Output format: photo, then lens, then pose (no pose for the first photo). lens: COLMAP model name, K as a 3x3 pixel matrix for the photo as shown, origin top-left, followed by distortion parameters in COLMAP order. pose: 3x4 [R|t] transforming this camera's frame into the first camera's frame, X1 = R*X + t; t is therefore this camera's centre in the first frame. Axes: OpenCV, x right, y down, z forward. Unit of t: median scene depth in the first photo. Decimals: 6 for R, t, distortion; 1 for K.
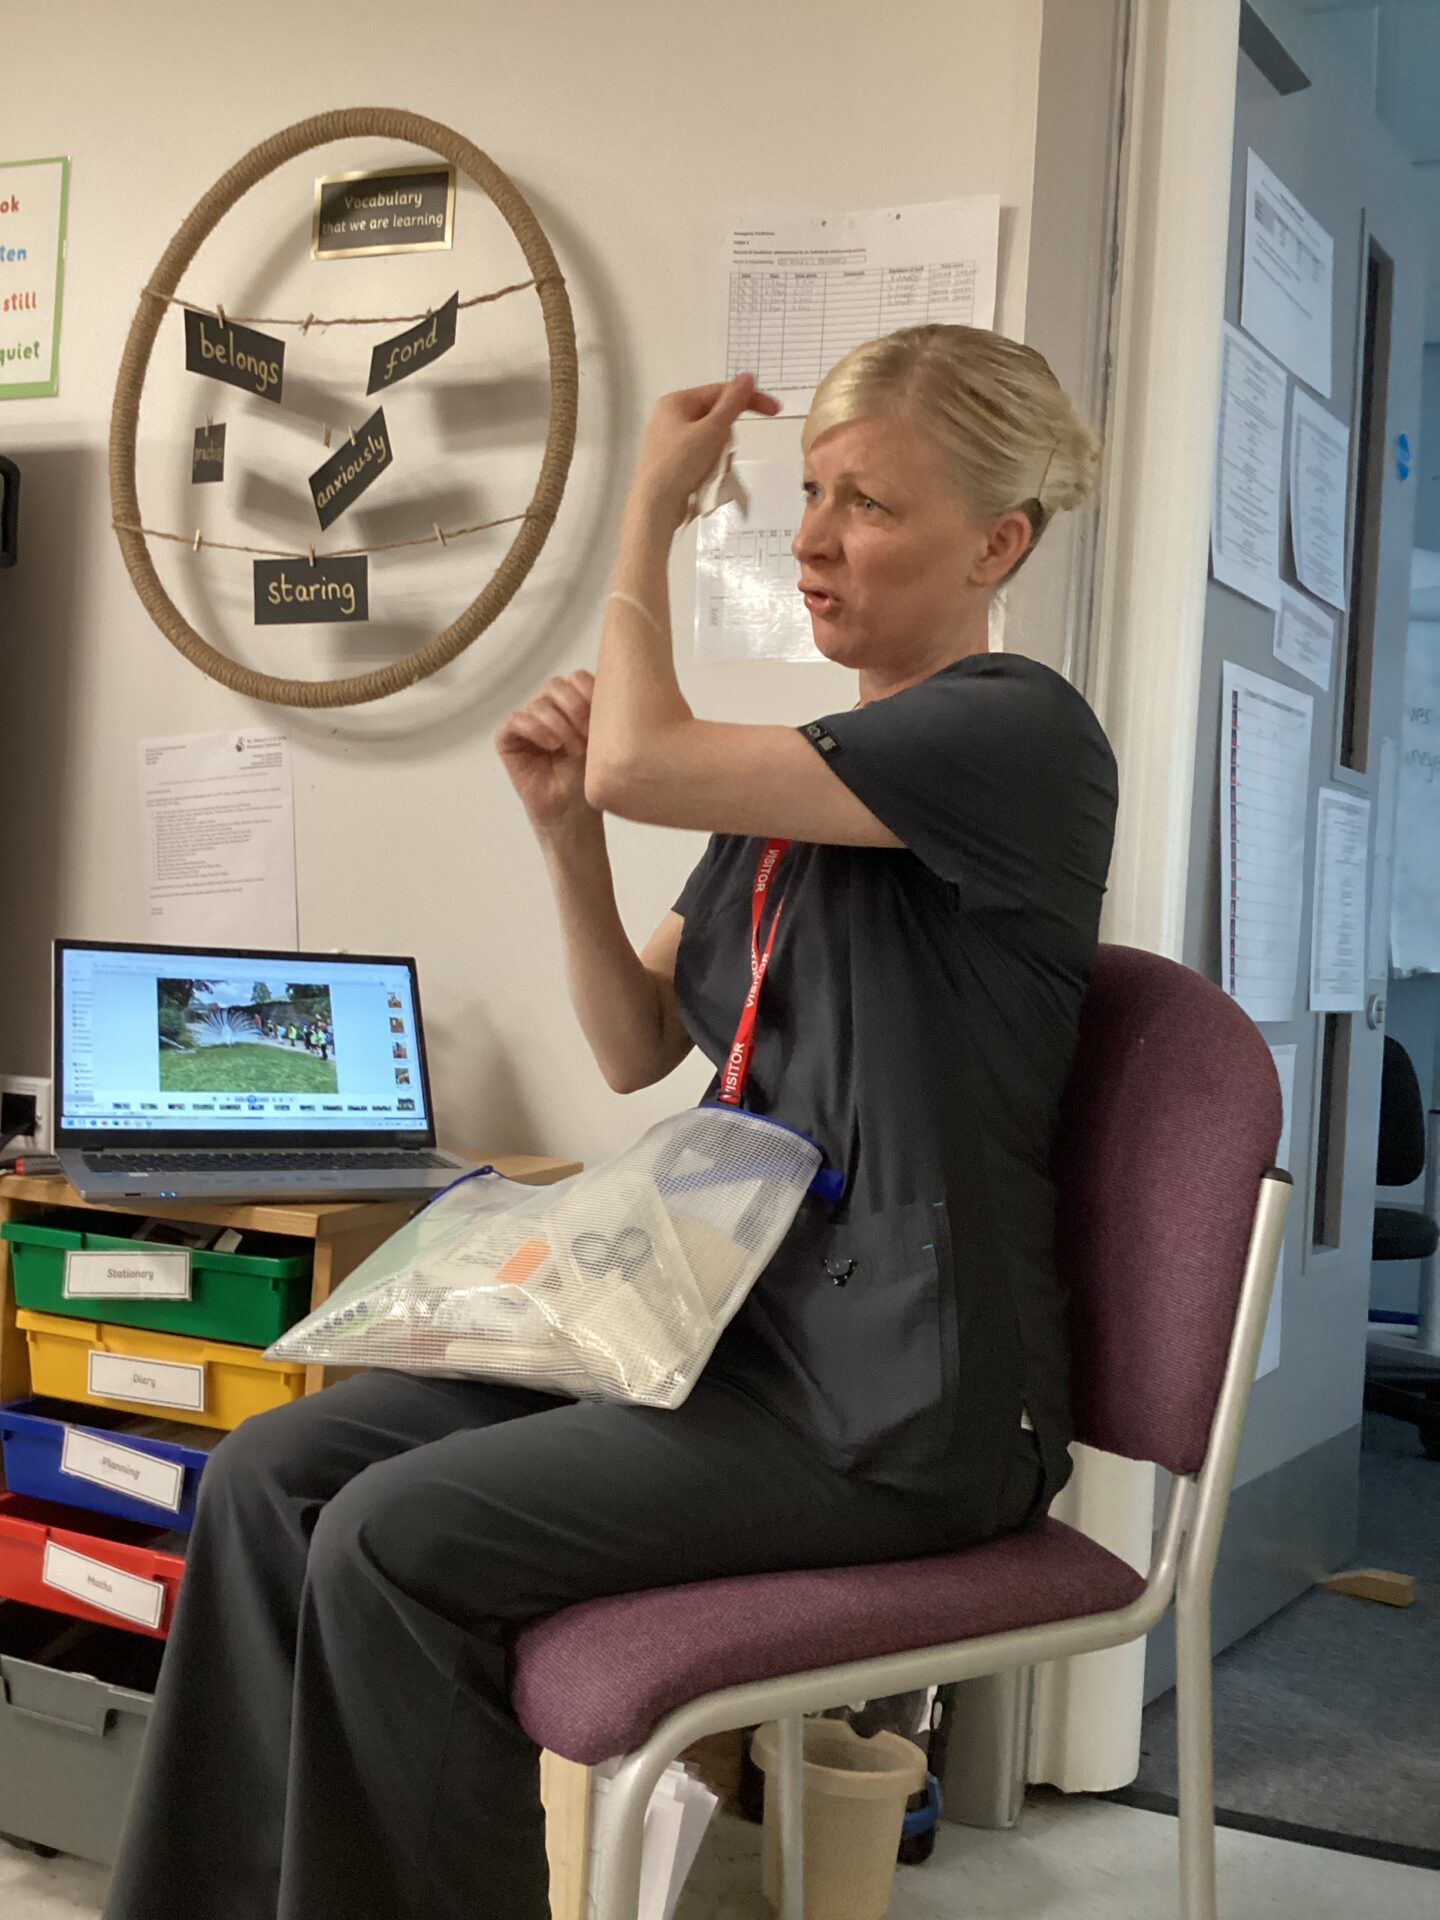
lens RADIAL K [[1734.0, 0, 718.6], [0, 1734.0, 953.1], [0, 0, 1]] dist [0.043124, -0.073430]
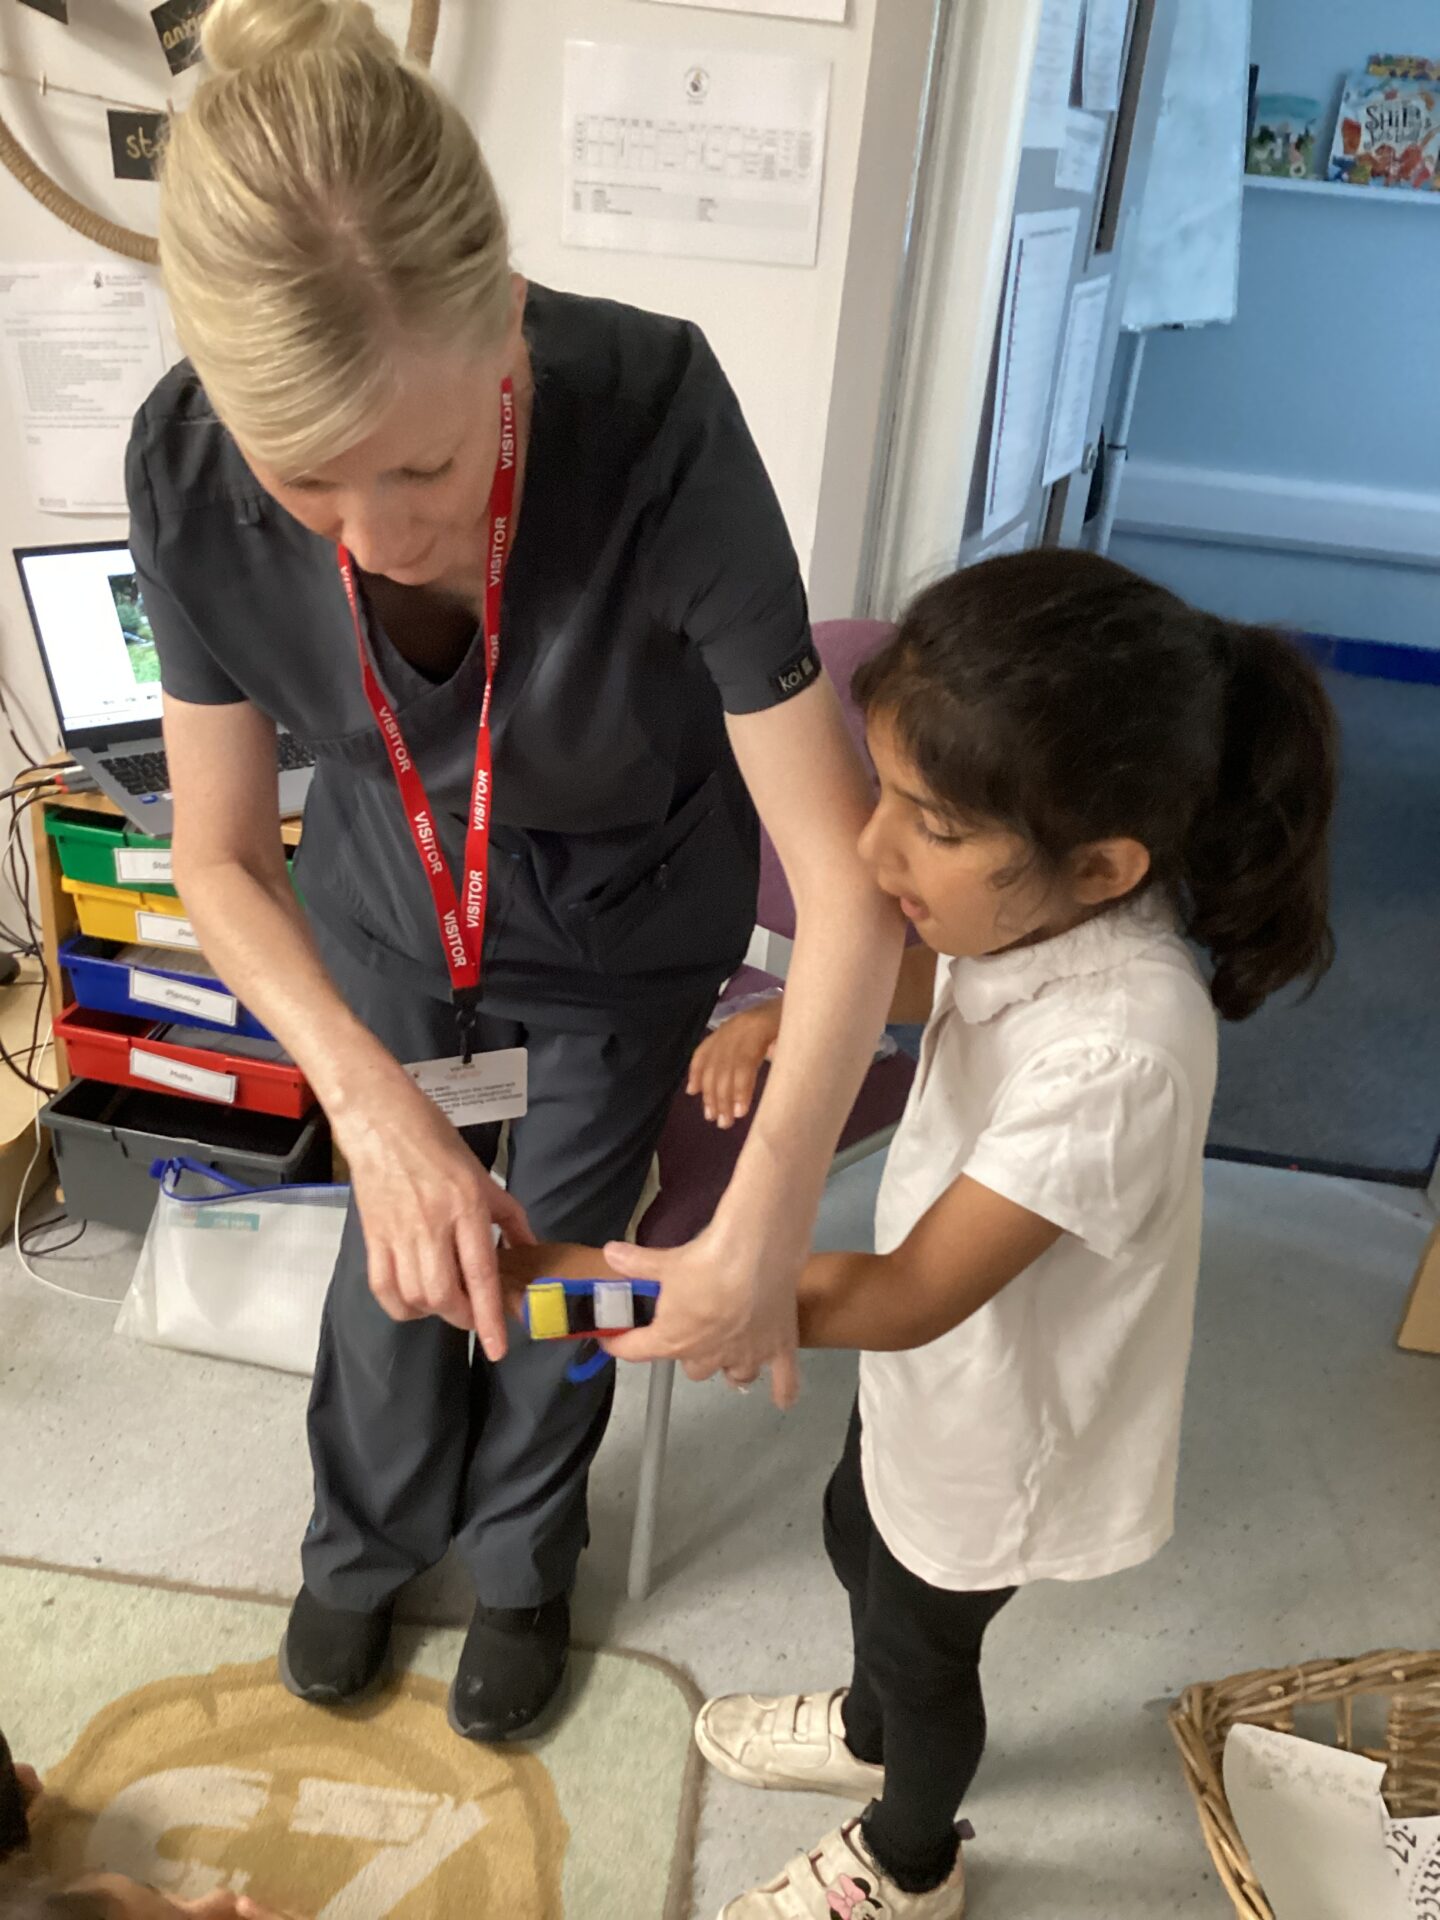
lens RADIAL K [[1734.0, 0, 722.5], [0, 1734.0, 965.8], [0, 0, 1]] dist [0.043124, -0.073430]
pose [[0.979598, -0.068075, 0.189085, -0.142712], [-0.031662, 0.876851, 0.479718, -0.283522], [-0.198457, -0.475918, 0.856806, -0.155950]]
